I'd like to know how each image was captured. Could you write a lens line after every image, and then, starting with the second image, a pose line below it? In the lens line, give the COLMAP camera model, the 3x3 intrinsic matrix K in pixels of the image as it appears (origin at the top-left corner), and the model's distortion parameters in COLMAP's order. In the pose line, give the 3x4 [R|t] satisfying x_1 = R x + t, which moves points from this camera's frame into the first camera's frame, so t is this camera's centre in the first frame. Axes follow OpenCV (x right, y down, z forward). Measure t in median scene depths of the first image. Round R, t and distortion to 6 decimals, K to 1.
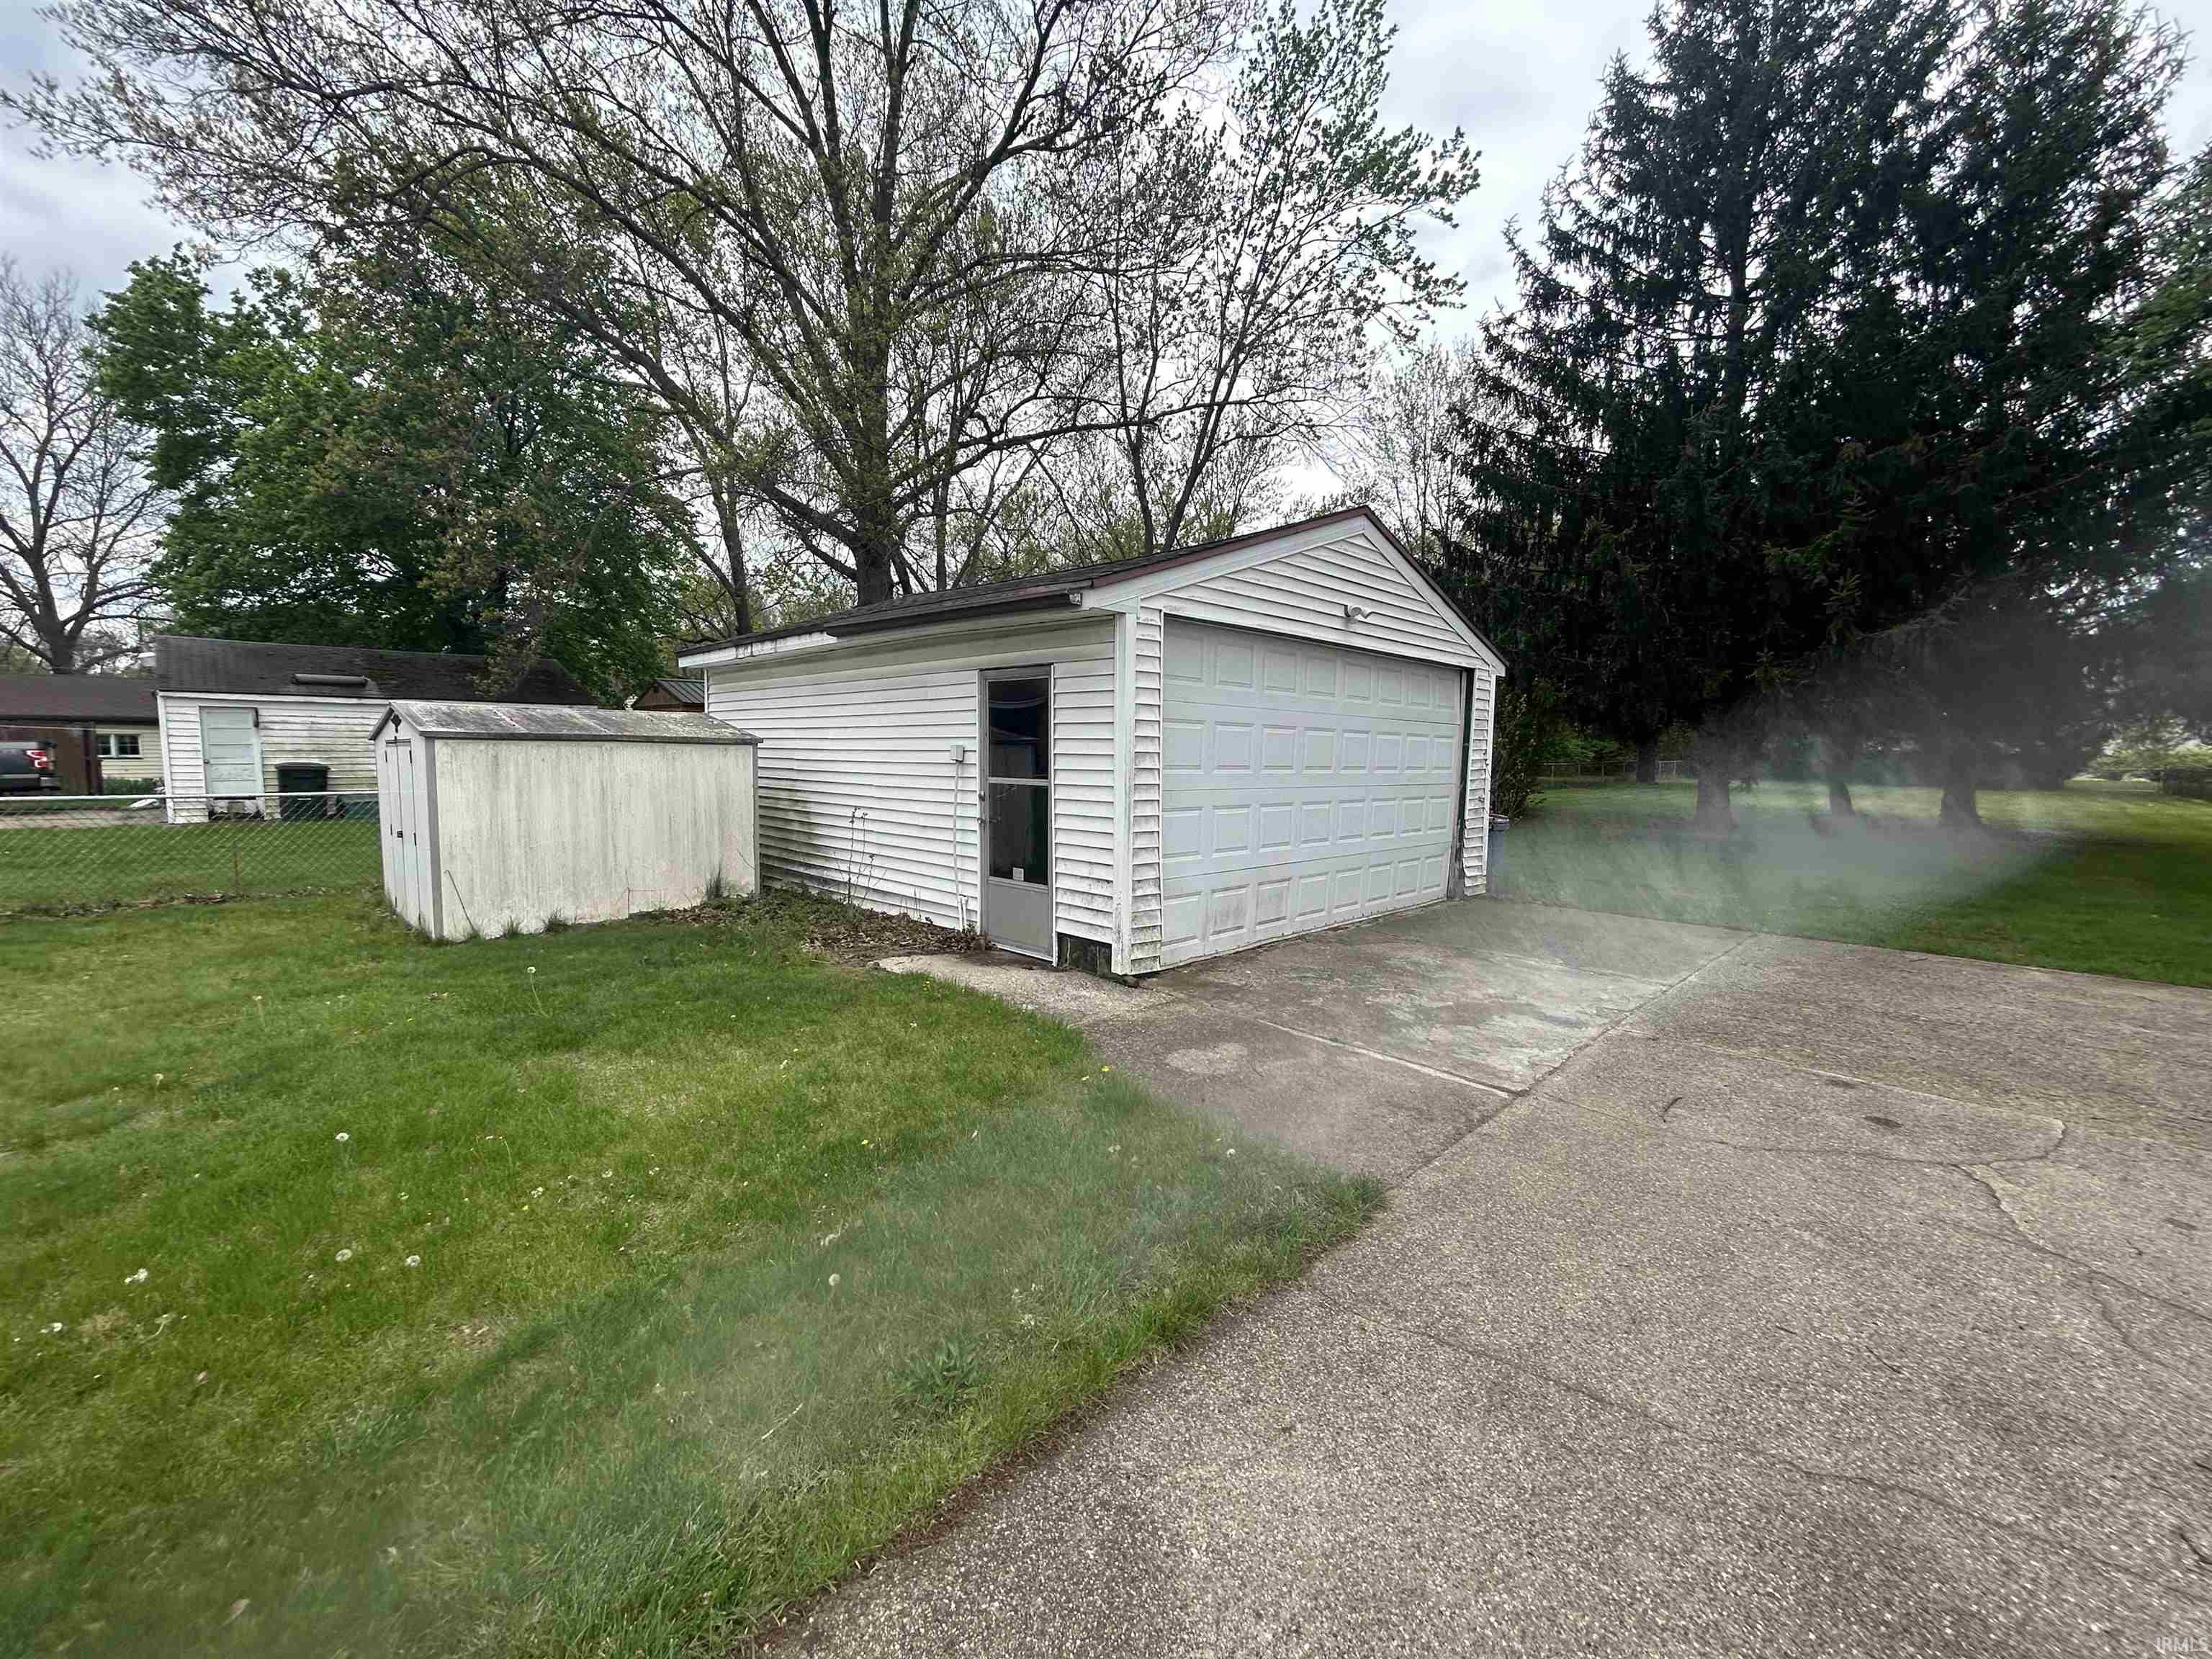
lens RADIAL K [[895.4, 0, 1097.7], [0, 895.4, 837.3], [0, 0, 1]] dist [-0.003597, 0.000189]
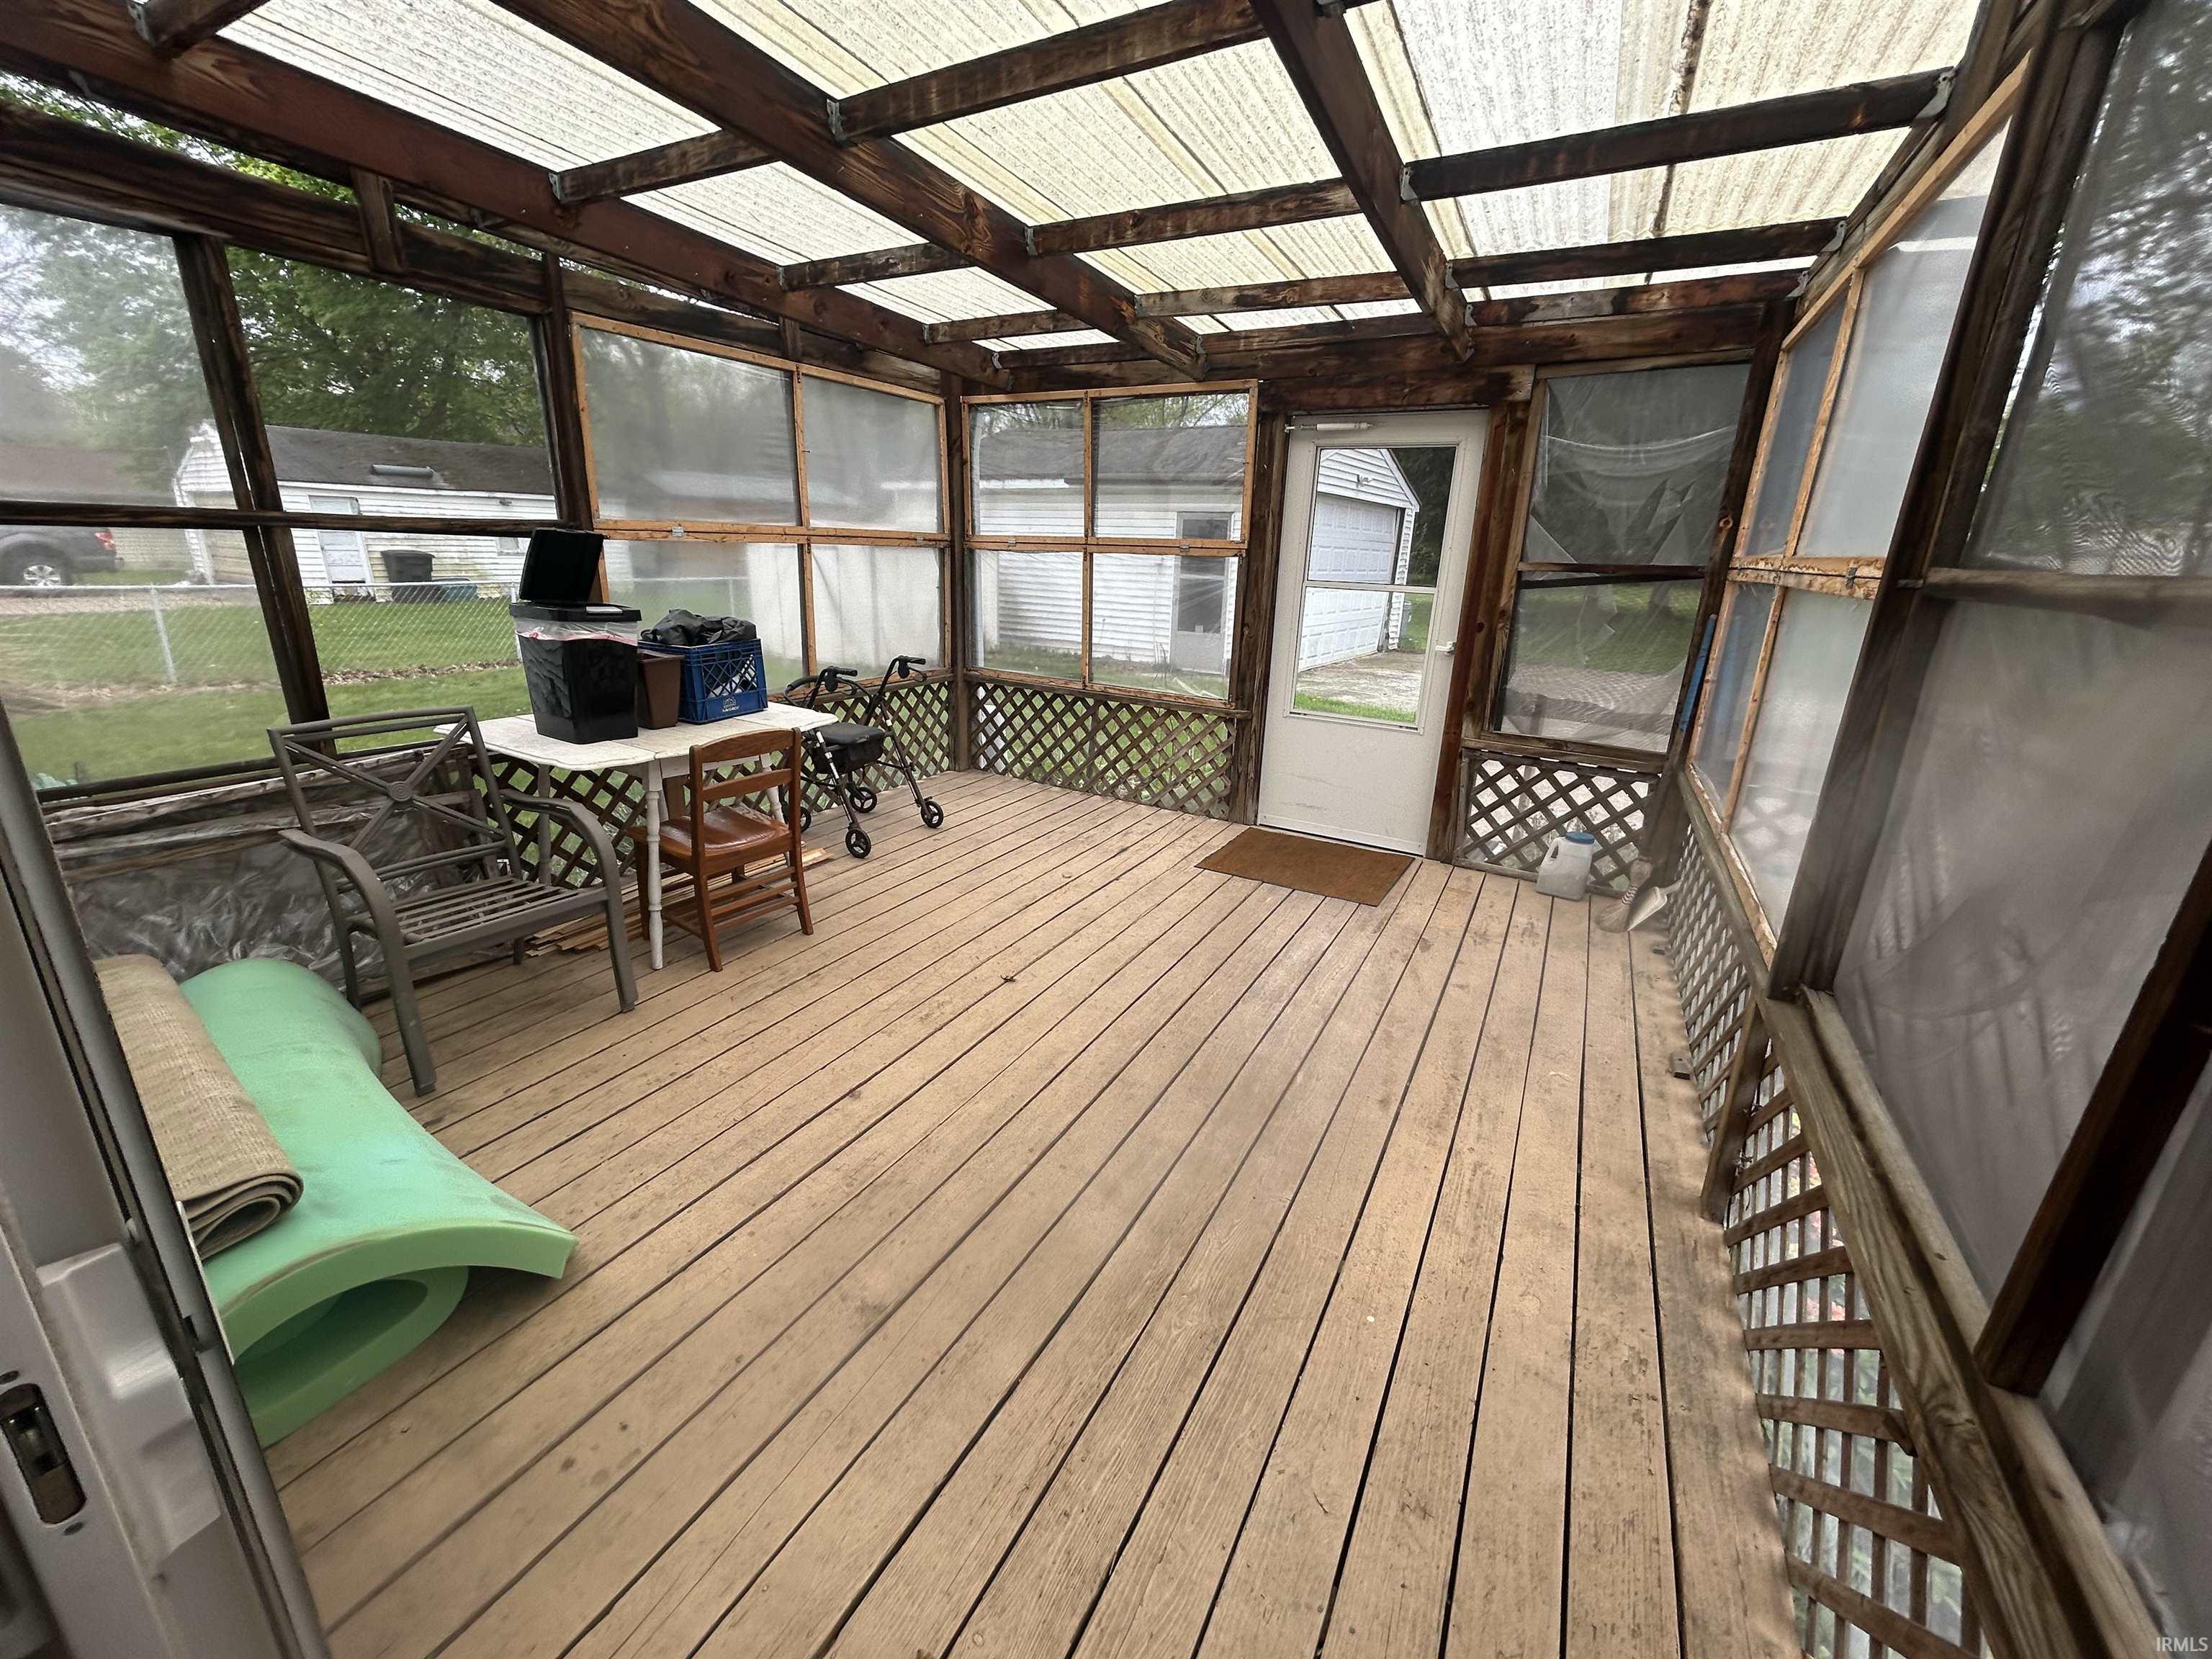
lens RADIAL K [[895.4, 0, 1097.7], [0, 895.4, 837.3], [0, 0, 1]] dist [-0.003597, 0.000189]
pose [[0.978480, -0.047919, 0.200699, -1.005769], [0.001733, 0.974535, 0.224230, 0.066512], [-0.206333, -0.219057, 0.953646, -1.200795]]
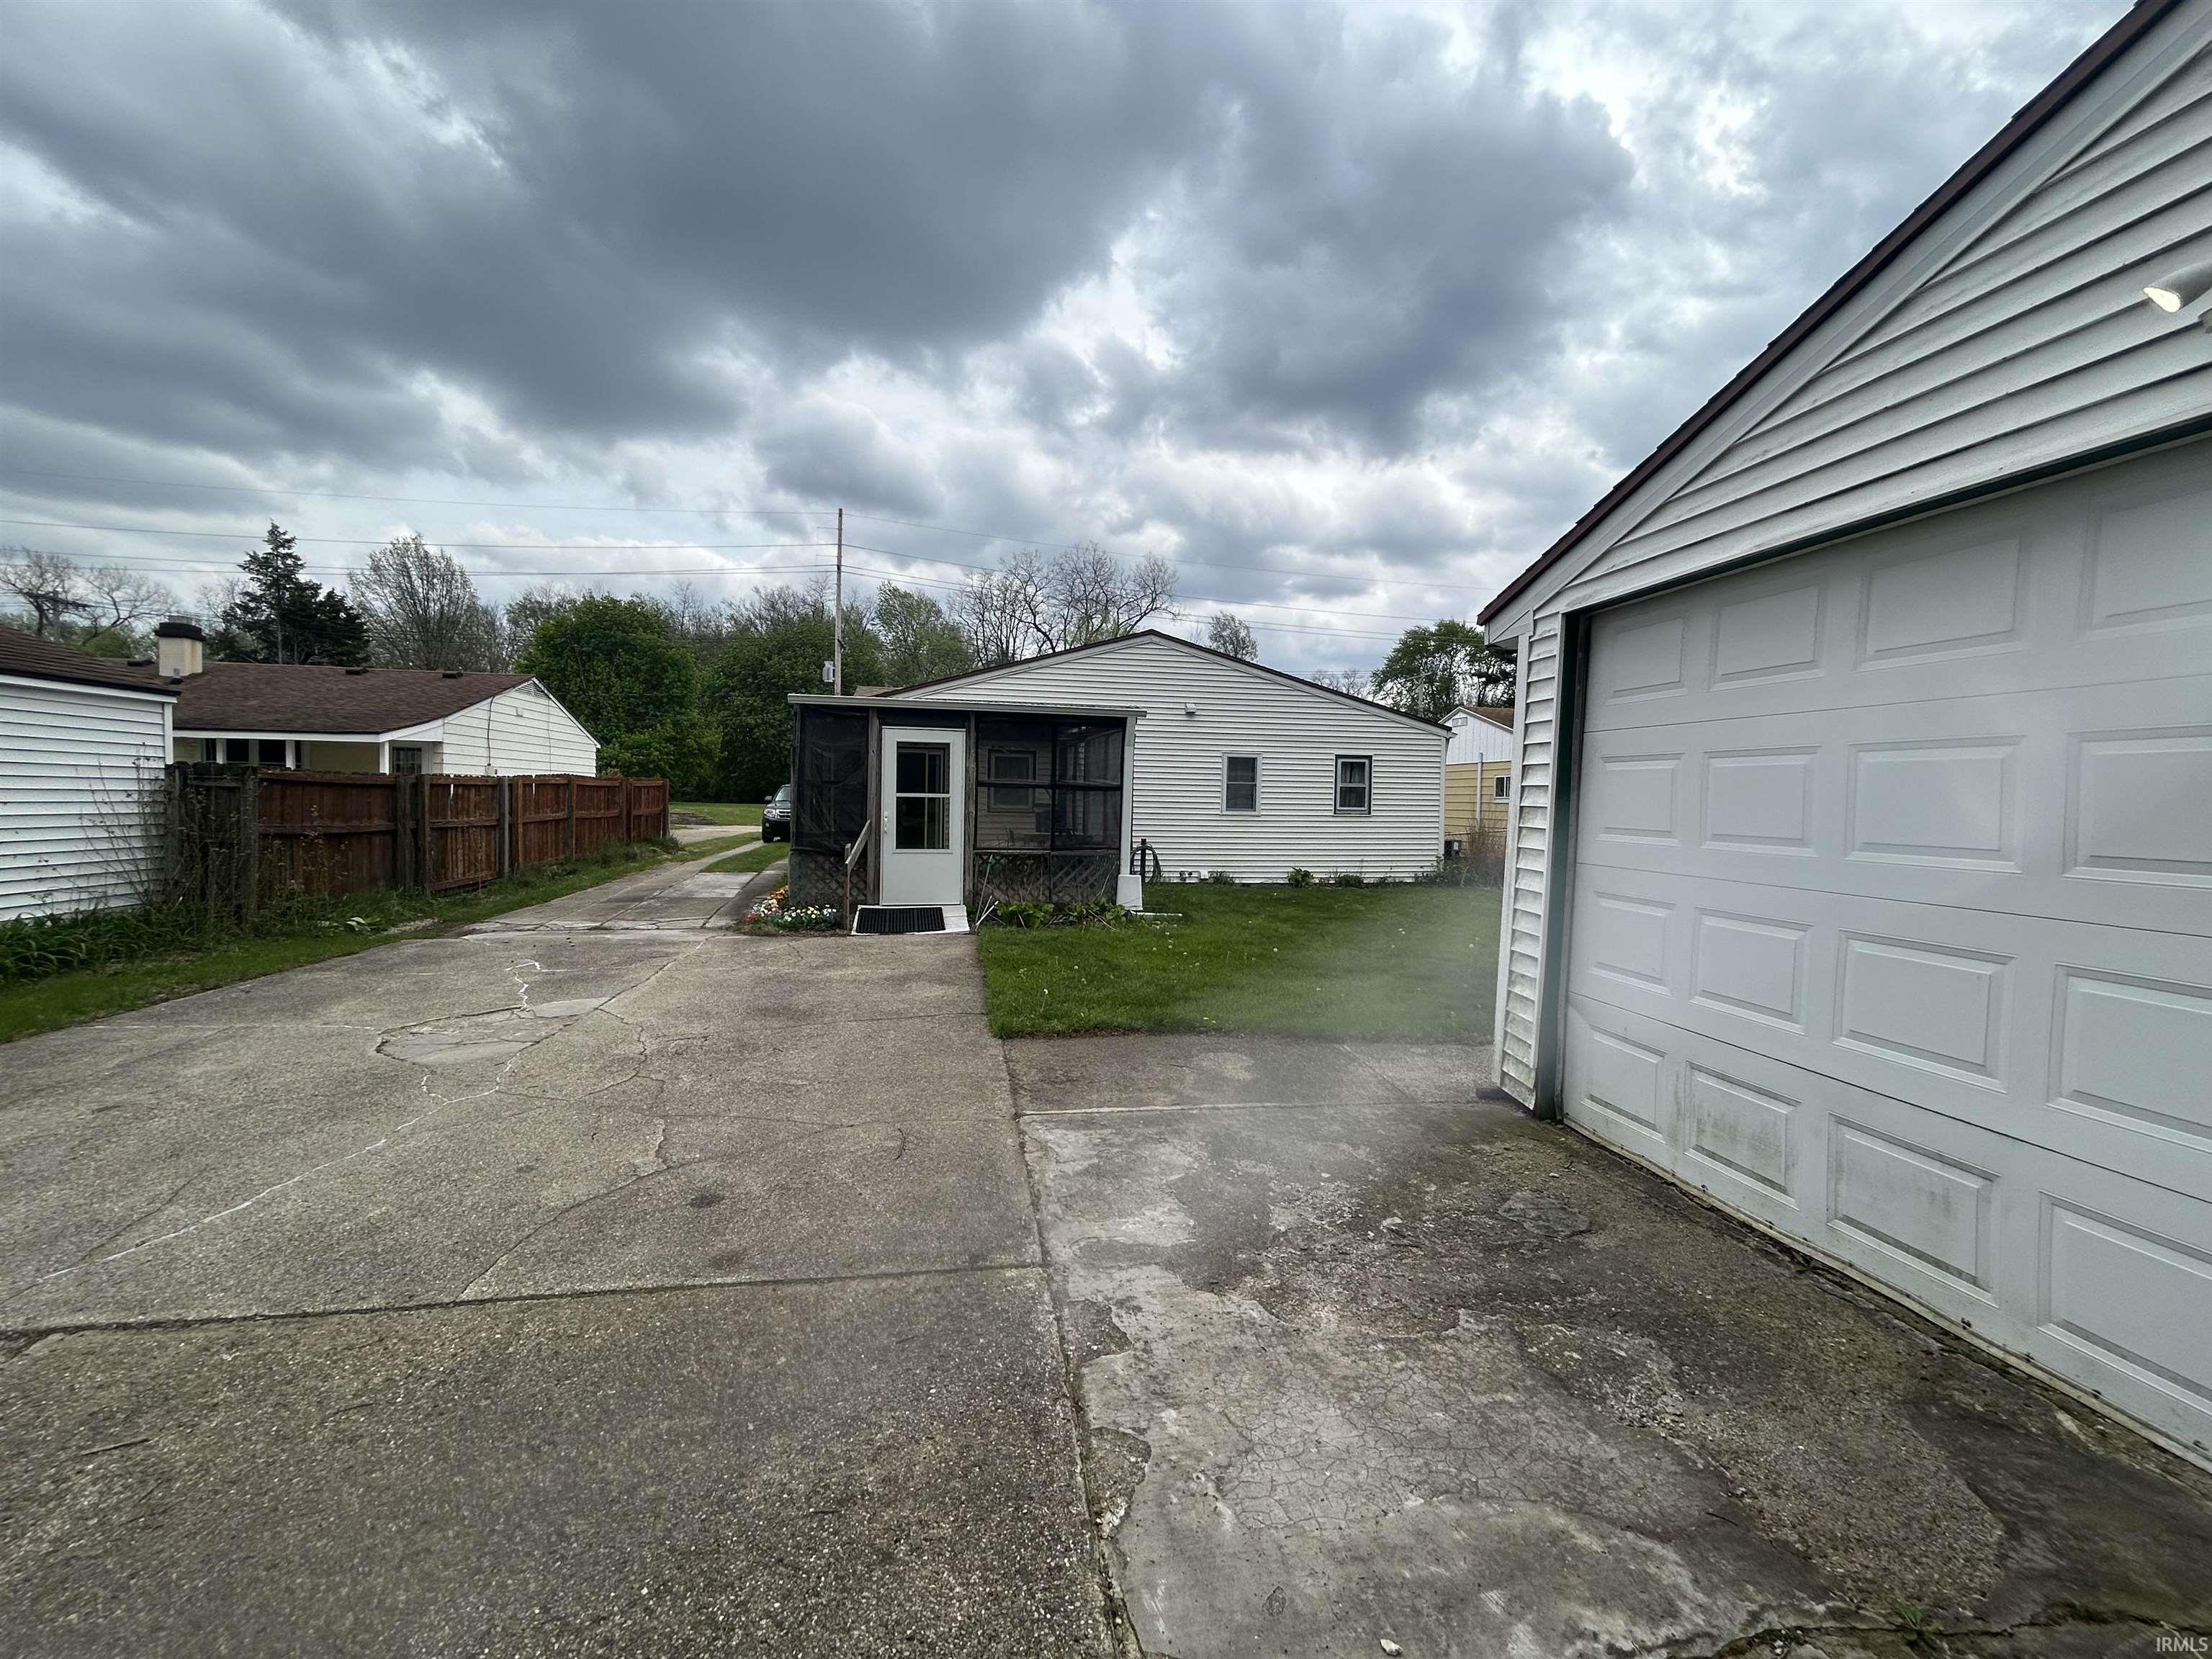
lens RADIAL K [[895.4, 0, 1097.7], [0, 895.4, 837.3], [0, 0, 1]] dist [-0.003597, 0.000189]
pose [[-0.591530, 0.011120, -0.806206, 1.096343], [-0.105595, 0.990224, 0.091136, -0.123731], [0.799338, 0.139041, -0.584573, 1.430344]]
